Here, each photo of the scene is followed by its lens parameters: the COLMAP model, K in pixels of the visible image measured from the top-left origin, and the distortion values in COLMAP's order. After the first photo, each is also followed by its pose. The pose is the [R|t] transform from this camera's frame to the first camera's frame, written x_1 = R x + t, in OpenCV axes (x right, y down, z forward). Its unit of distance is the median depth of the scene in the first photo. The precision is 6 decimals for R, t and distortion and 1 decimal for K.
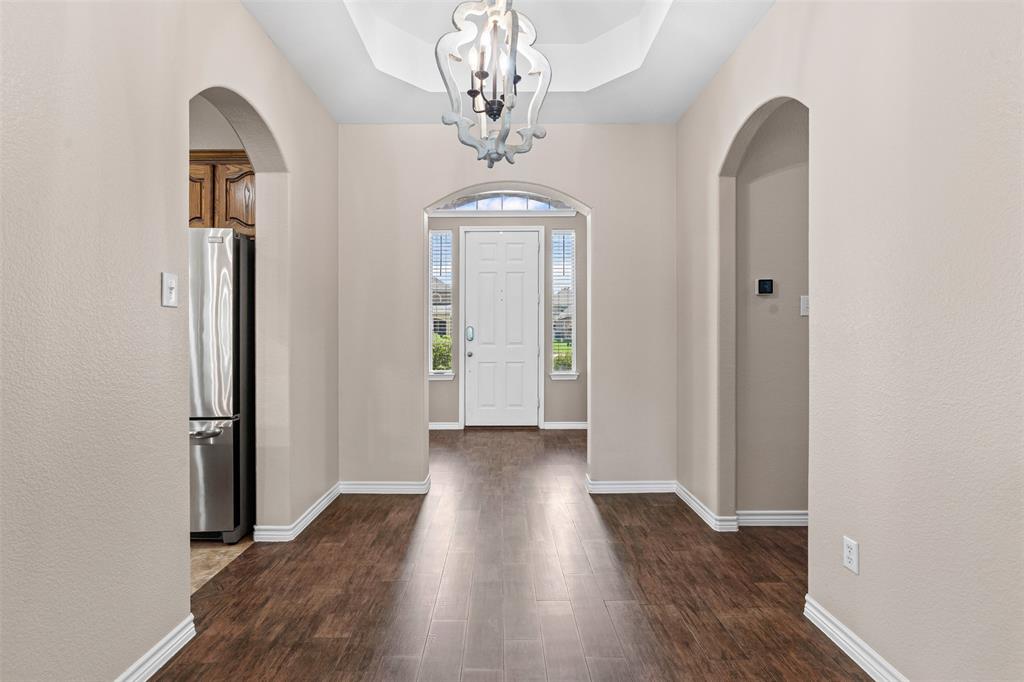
lens RADIAL K [[470.1, 0, 510.1], [0, 470.1, 337.7], [0, 0, 1]] dist [-0.008840, 0.000767]
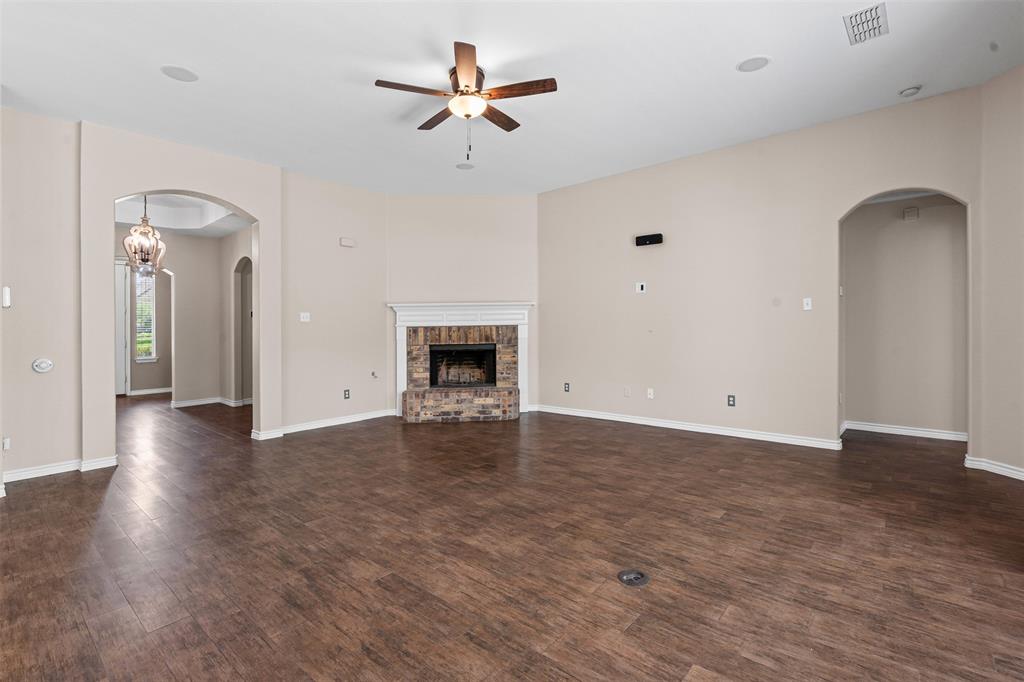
lens RADIAL K [[470.1, 0, 510.9], [0, 470.1, 337.0], [0, 0, 1]] dist [-0.008840, 0.000767]
pose [[0.665184, -0.009146, 0.746623, -0.242550], [0.009173, 0.999950, 0.004076, 0.009637], [-0.746623, 0.004137, 0.665235, -0.953650]]
